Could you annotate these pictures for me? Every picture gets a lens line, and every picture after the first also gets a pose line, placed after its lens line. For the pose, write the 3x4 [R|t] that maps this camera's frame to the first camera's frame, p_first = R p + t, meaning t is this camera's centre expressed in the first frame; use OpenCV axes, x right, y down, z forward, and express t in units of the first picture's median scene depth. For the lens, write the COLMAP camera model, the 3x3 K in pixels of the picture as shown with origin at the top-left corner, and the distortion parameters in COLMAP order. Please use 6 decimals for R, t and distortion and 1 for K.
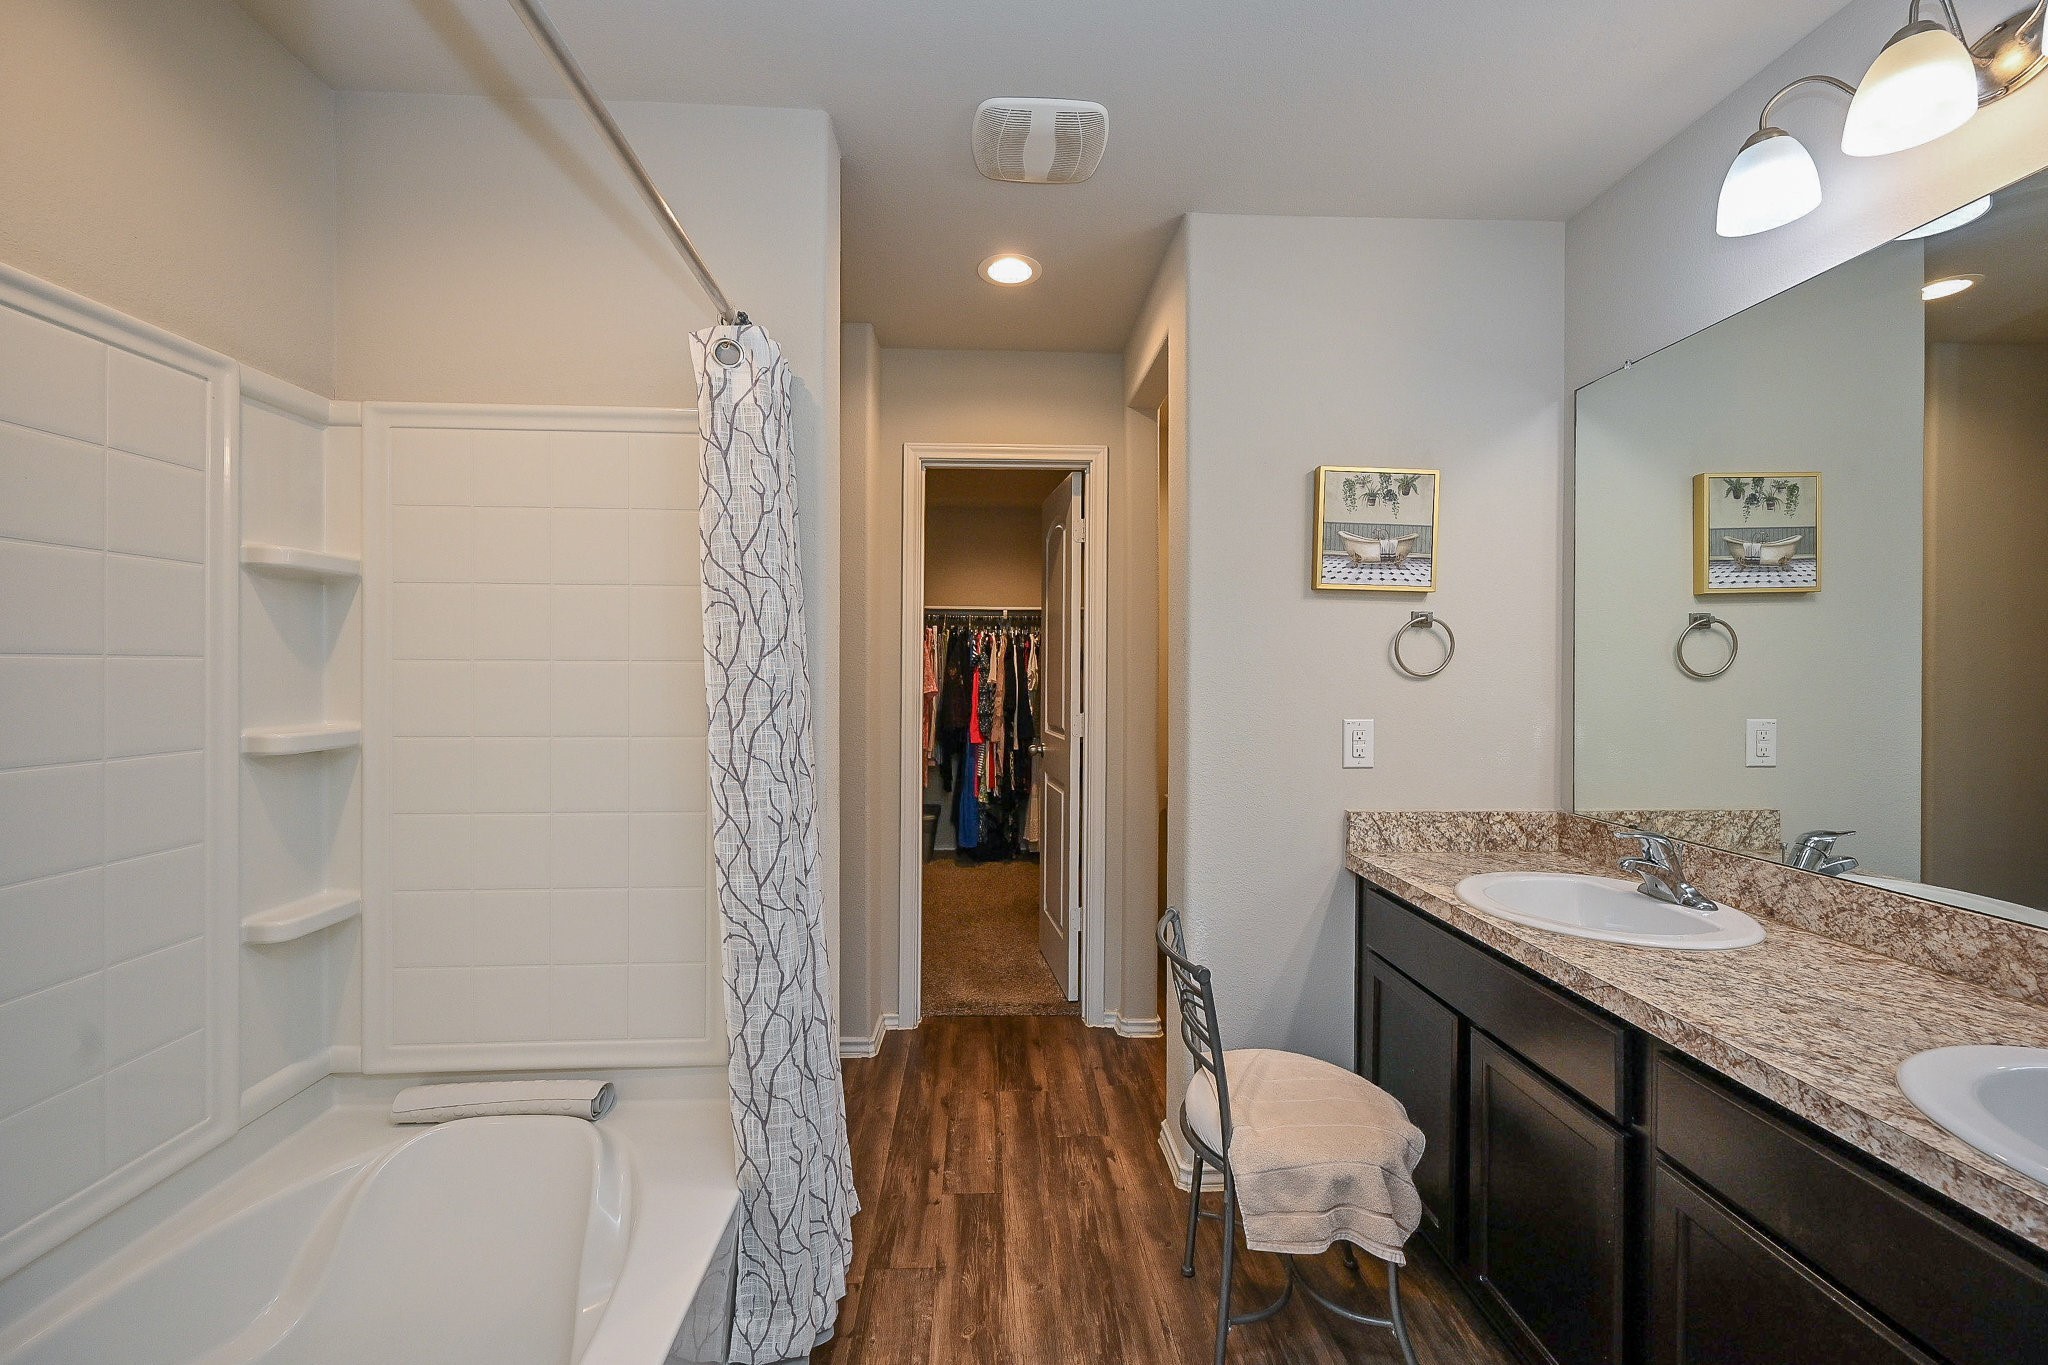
lens RADIAL K [[809.9, 0, 1017.1], [0, 809.9, 674.1], [0, 0, 1]] dist [-0.005600, -0.000254]
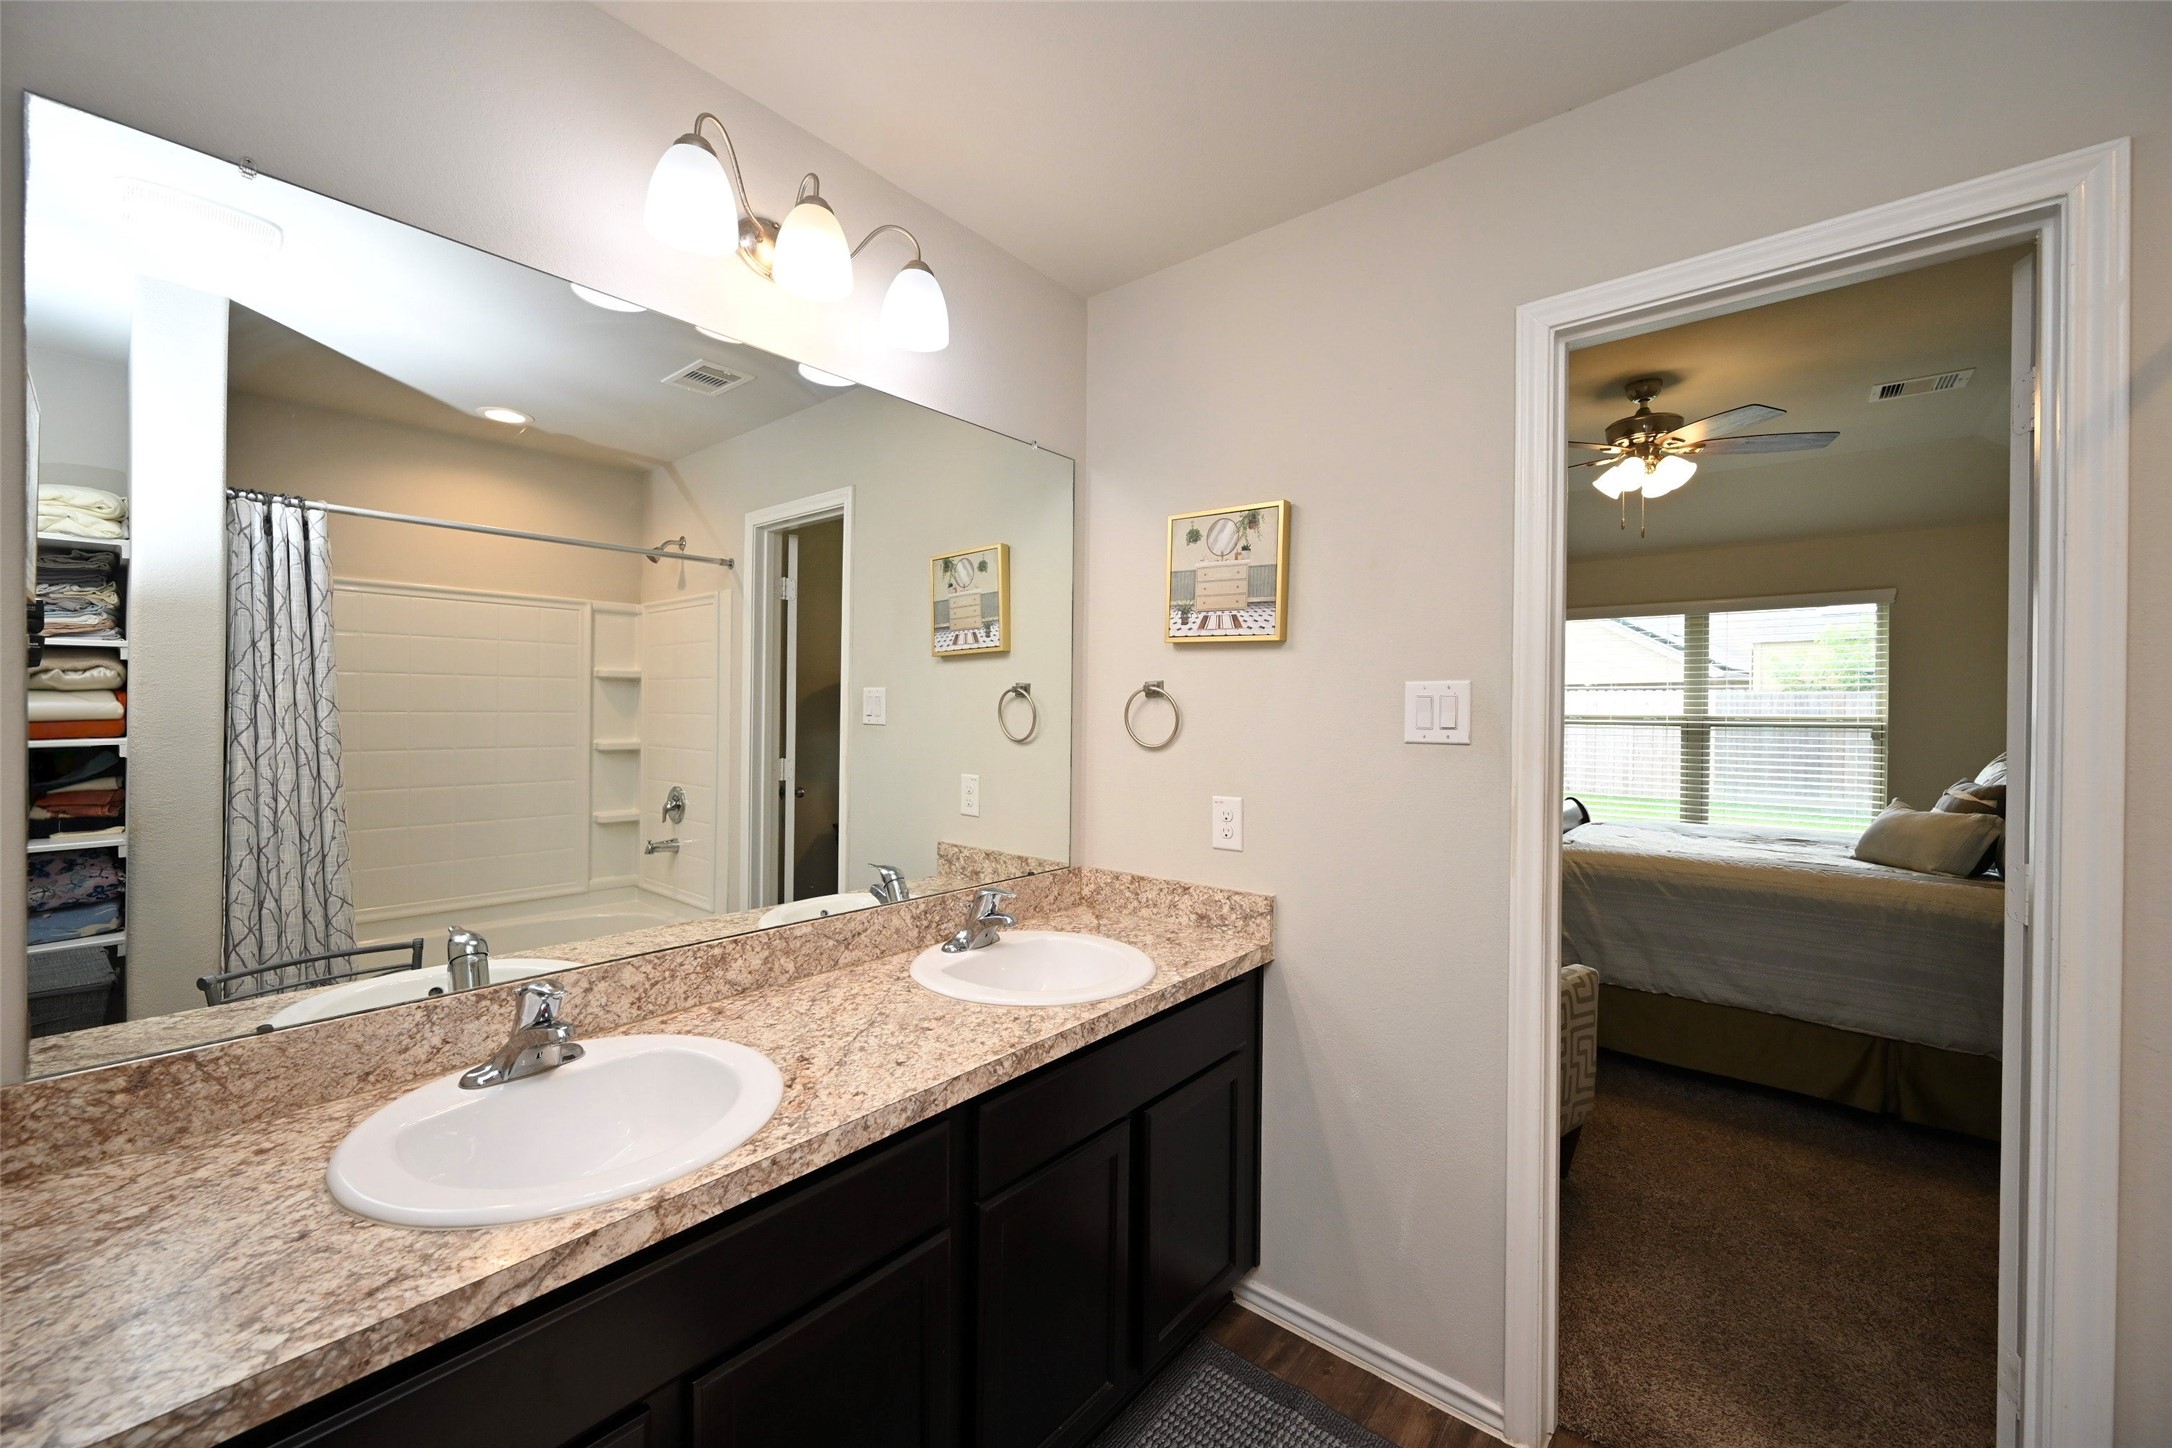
lens RADIAL K [[858.9, 0, 1078.7], [0, 858.9, 715.1], [0, 0, 1]] dist [-0.005600, -0.000254]
pose [[-0.736053, -0.013593, 0.676788, -0.044810], [-0.006218, 0.999892, 0.013320, -0.053150], [-0.676896, 0.005596, -0.736058, 1.639062]]
